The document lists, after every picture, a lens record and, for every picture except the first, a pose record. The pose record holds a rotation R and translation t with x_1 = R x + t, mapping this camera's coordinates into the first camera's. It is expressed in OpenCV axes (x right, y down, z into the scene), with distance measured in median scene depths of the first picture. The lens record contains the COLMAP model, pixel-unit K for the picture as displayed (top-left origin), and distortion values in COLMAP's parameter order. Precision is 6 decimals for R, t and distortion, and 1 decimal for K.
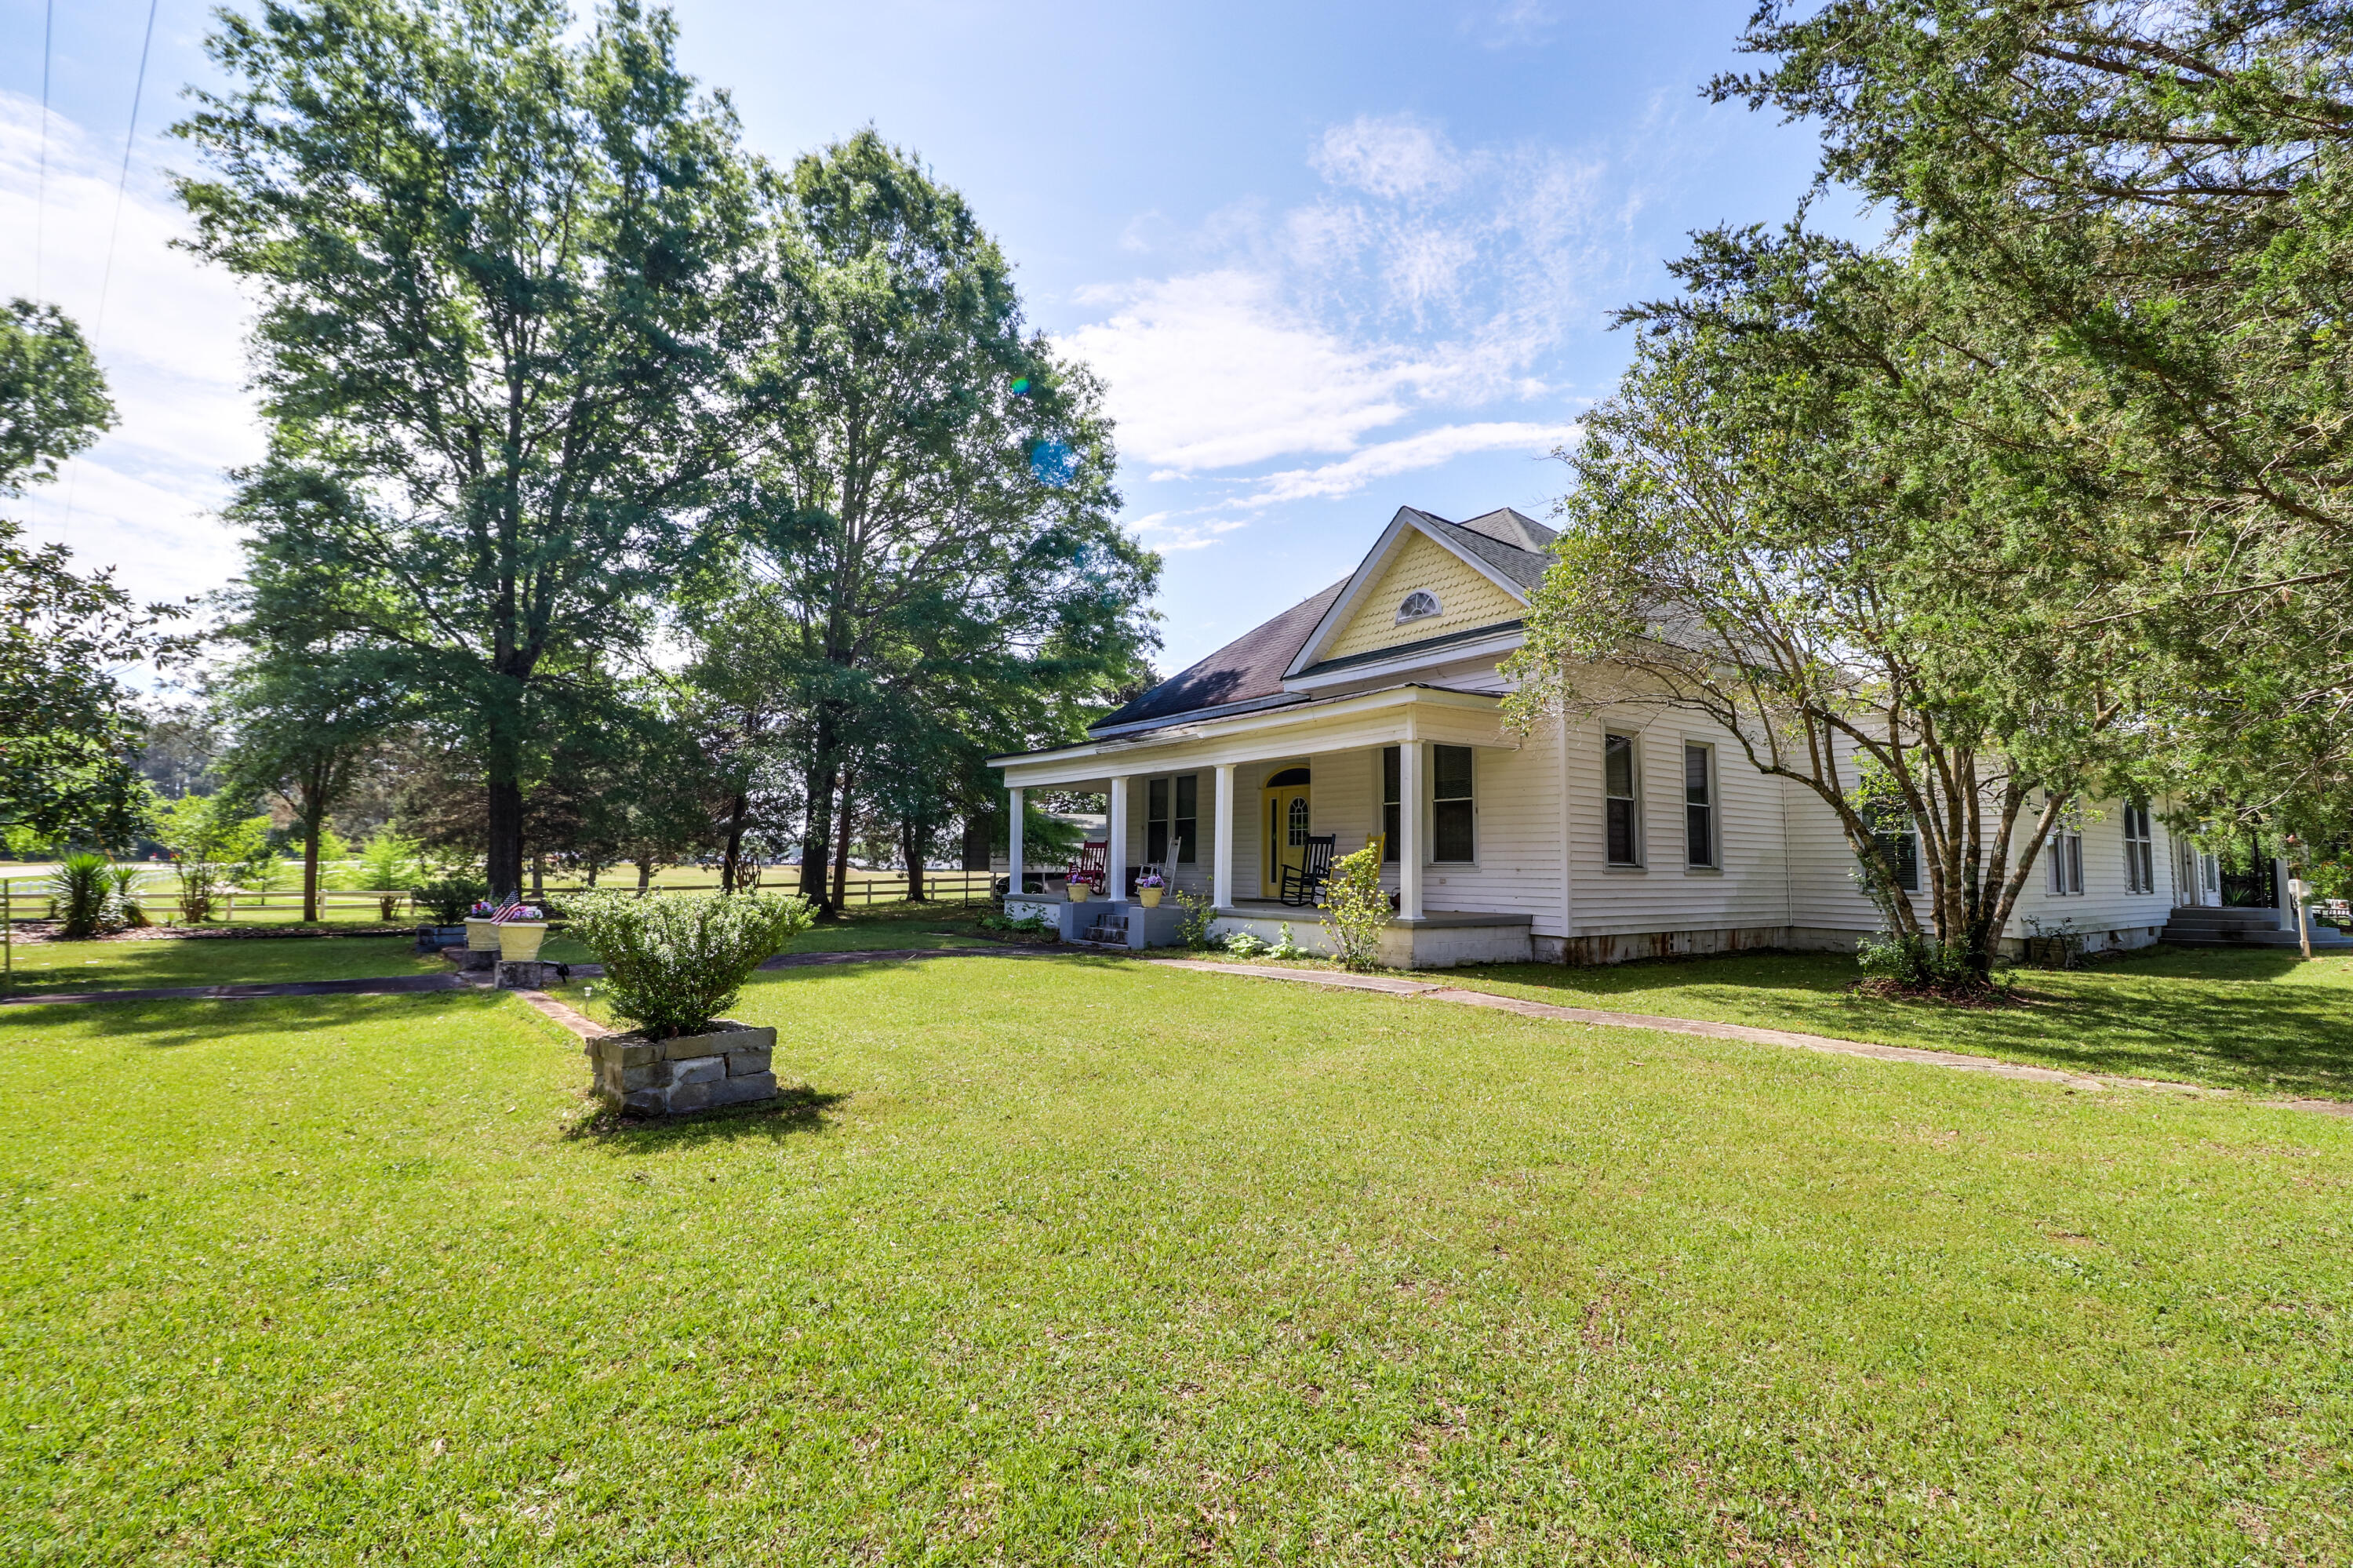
lens RADIAL K [[1069.7, 0, 1174.2], [0, 1069.7, 769.2], [0, 0, 1]] dist [-0.008420, 0.000172]
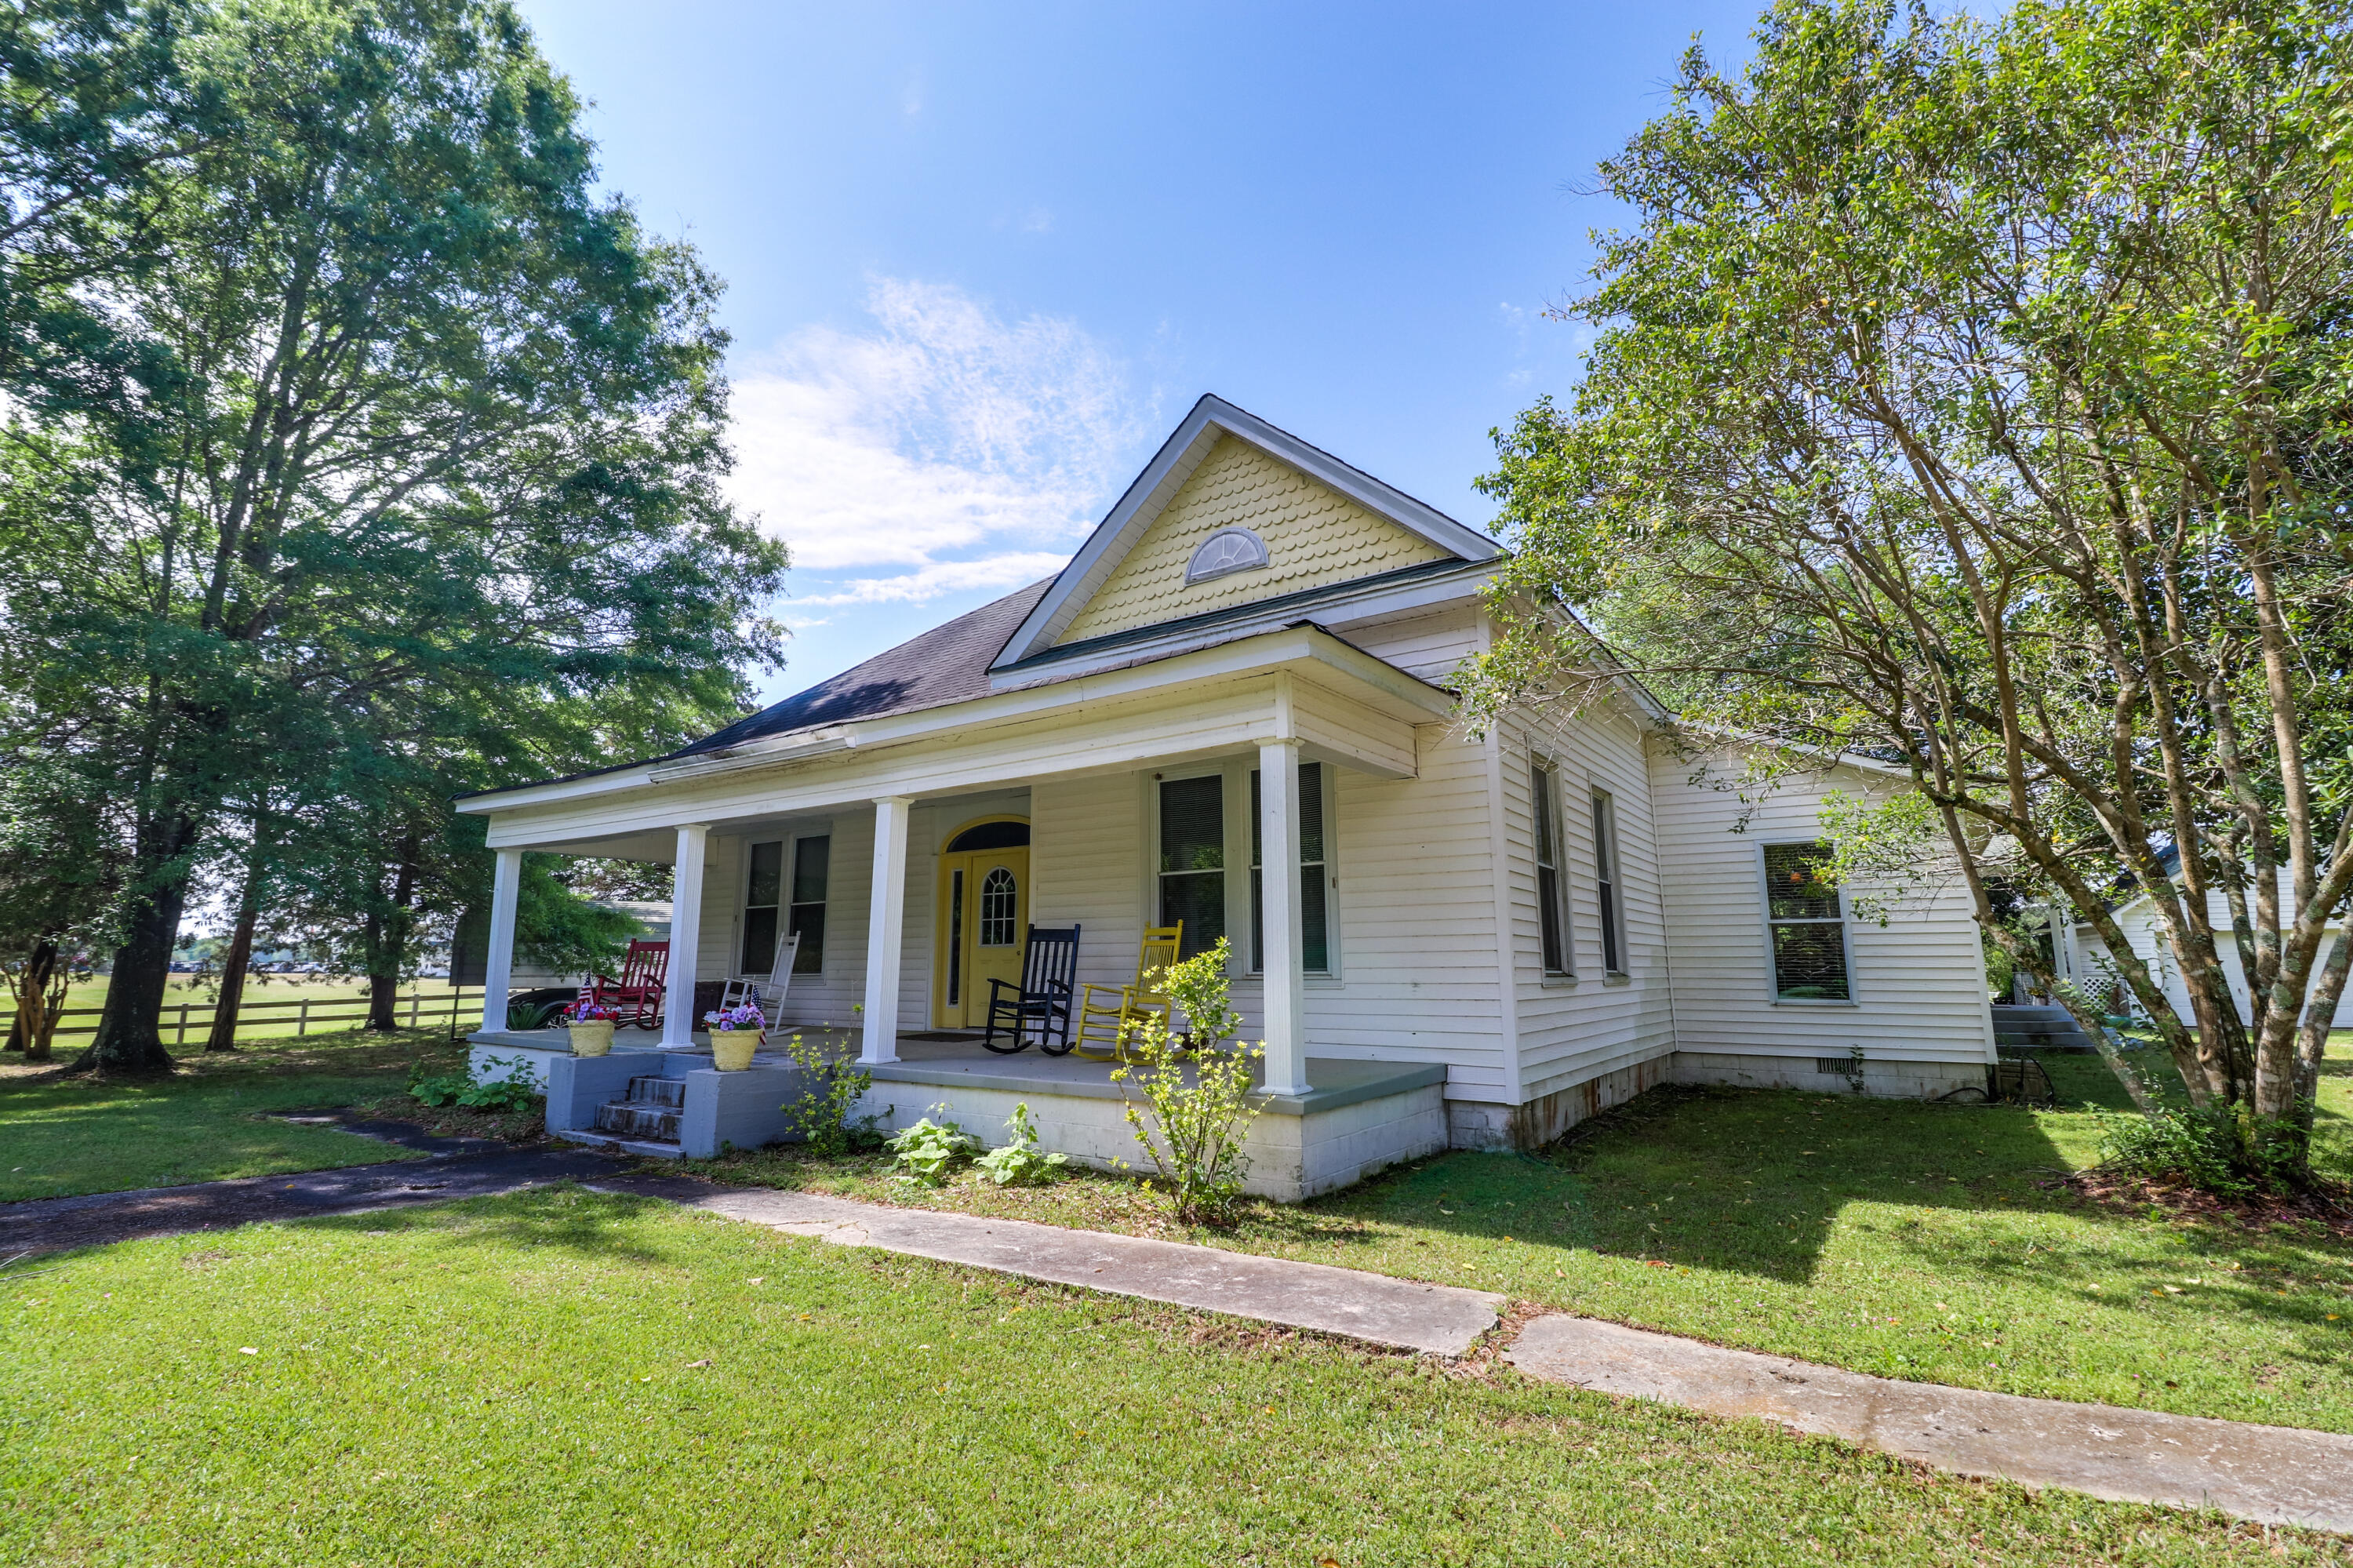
lens RADIAL K [[1069.7, 0, 1173.6], [0, 1069.7, 764.3], [0, 0, 1]] dist [-0.008420, 0.000172]
pose [[0.940554, 0.050445, 0.335878, -0.003017], [-0.018118, 0.994953, -0.098695, 0.026829], [-0.339162, 0.086742, 0.936720, 0.375884]]
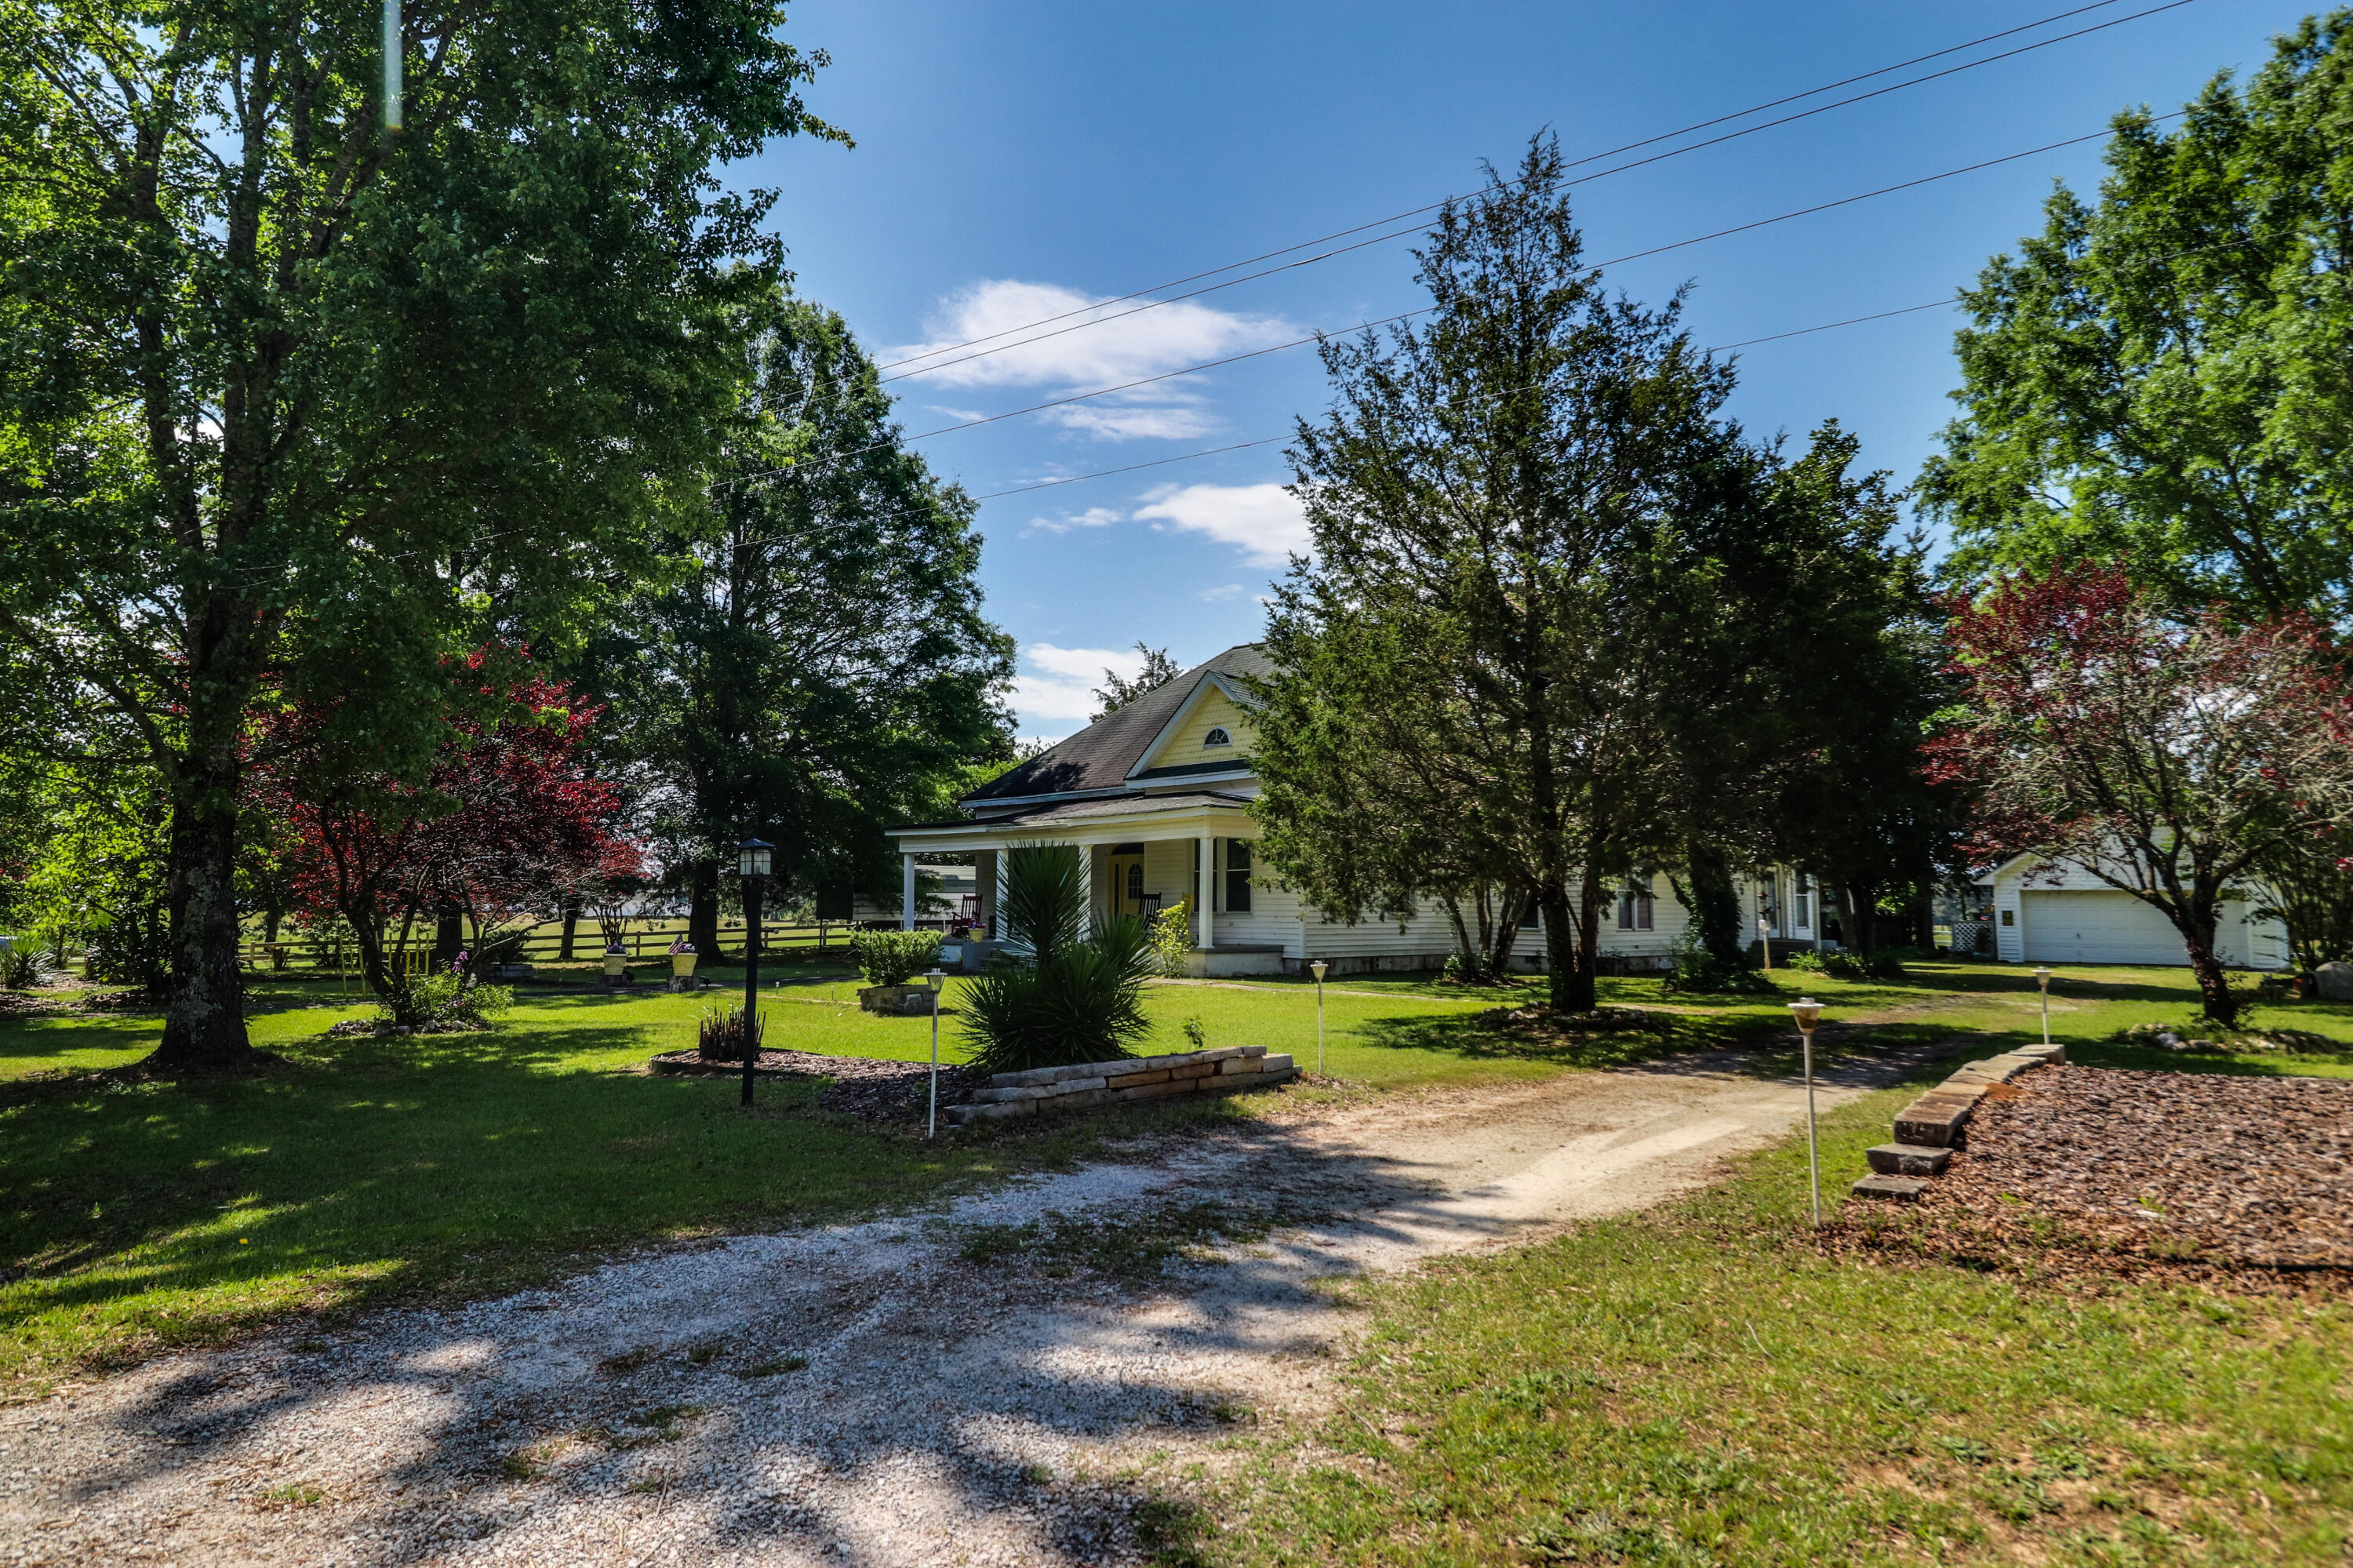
lens RADIAL K [[1374.0, 0, 1181.1], [0, 1374.0, 781.4], [0, 0, 1]] dist [-0.004497, -0.000036]
pose [[0.988266, 0.007642, 0.152552, -0.094506], [-0.007228, 0.999969, -0.003263, -0.073932], [-0.152572, 0.002122, 0.988290, -0.740640]]
